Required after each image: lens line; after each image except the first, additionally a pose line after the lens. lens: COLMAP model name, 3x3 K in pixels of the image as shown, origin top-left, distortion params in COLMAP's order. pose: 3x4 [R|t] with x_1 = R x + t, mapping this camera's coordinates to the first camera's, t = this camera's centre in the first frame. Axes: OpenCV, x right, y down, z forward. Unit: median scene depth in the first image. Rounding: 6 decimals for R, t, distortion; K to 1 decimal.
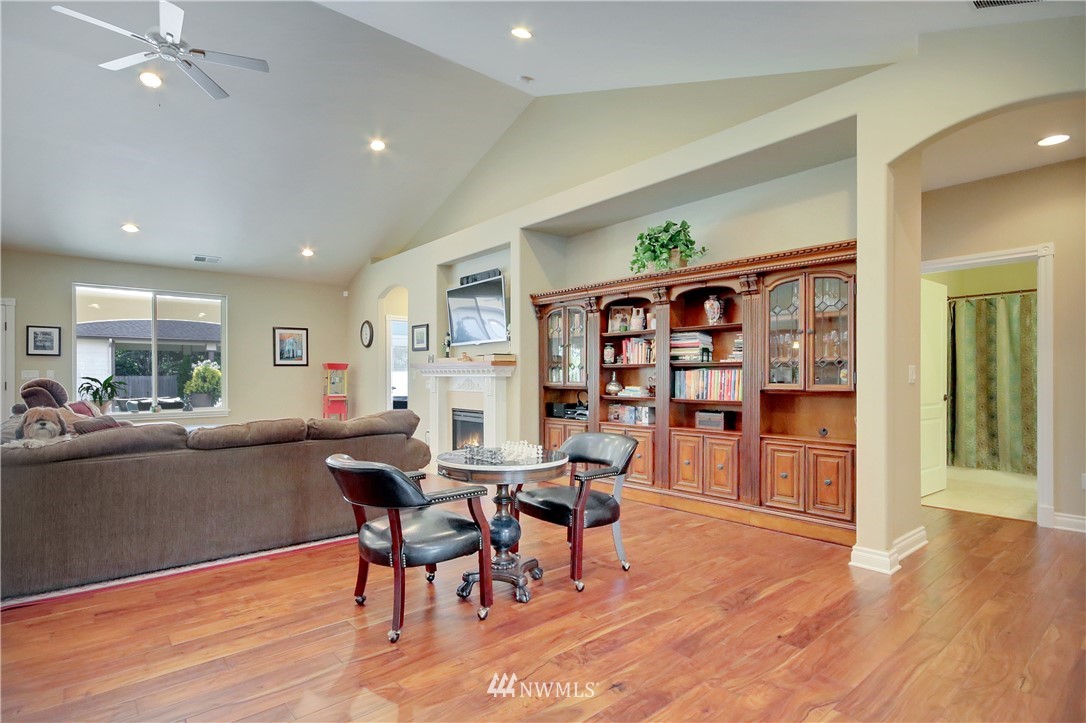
lens RADIAL K [[544.3, 0, 548.6], [0, 544.3, 374.8], [0, 0, 1]] dist [0.001002, -0.000118]
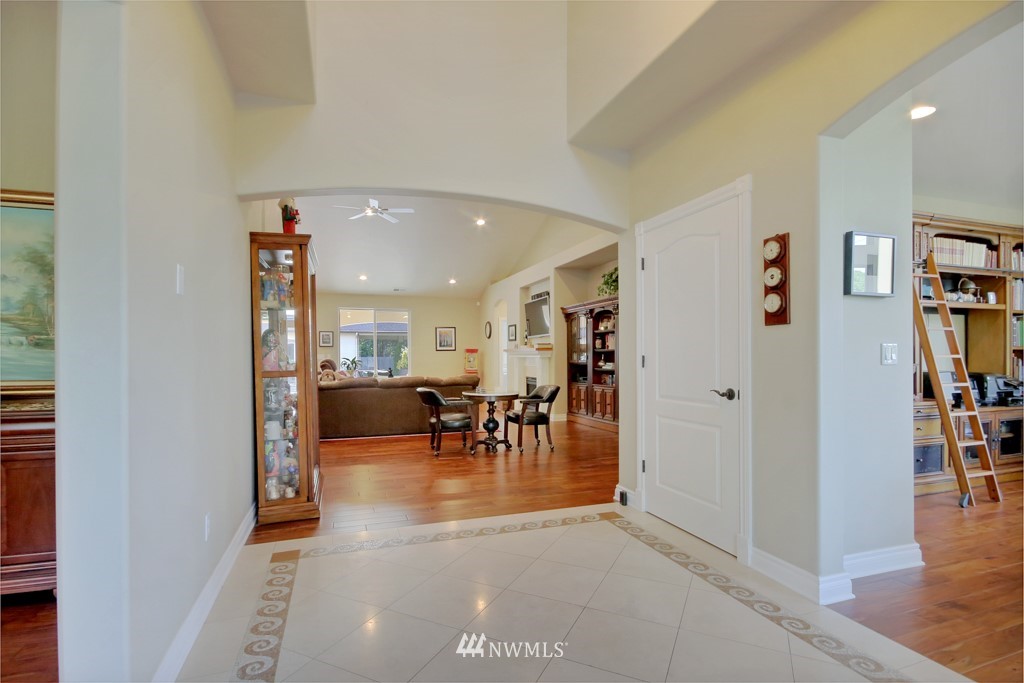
lens RADIAL K [[492.7, 0, 511.0], [0, 492.7, 353.5], [0, 0, 1]] dist [0.030876, -0.022725]
pose [[0.929046, -0.005368, -0.369925, 0.381436], [0.004768, 0.999985, -0.002537, -0.004334], [0.369933, 0.000593, 0.929058, -0.448403]]
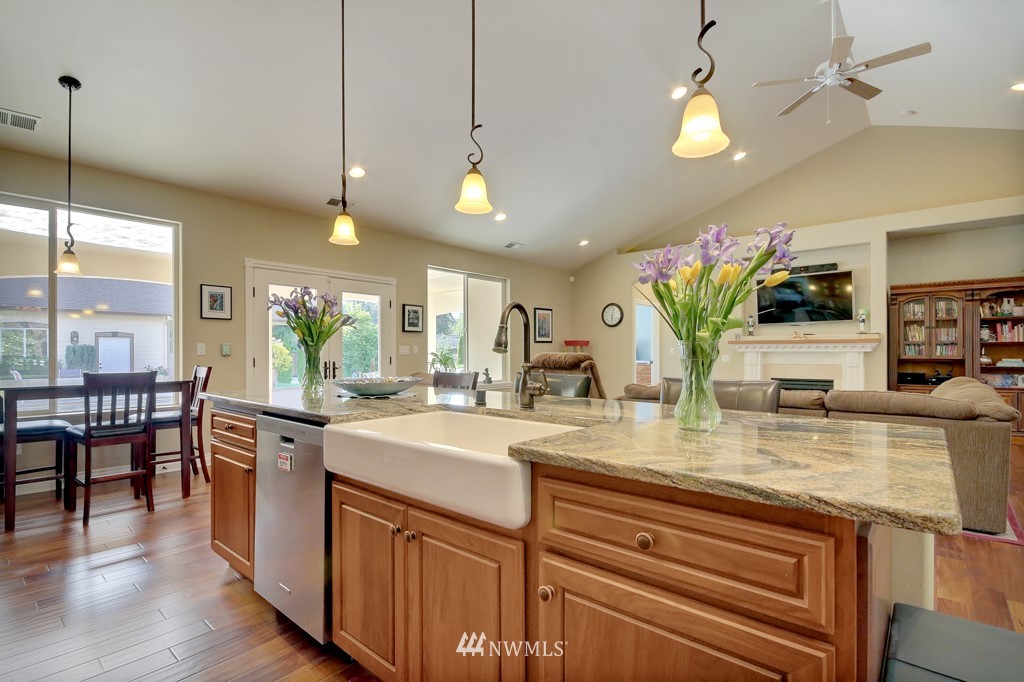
lens RADIAL K [[492.7, 0, 511.0], [0, 492.7, 353.0], [0, 0, 1]] dist [0.030876, -0.022725]
pose [[0.989067, 0.000625, 0.147469, -1.048286], [-0.000797, 0.999999, 0.001108, 0.006027], [-0.147468, -0.001213, 0.989066, 0.006422]]
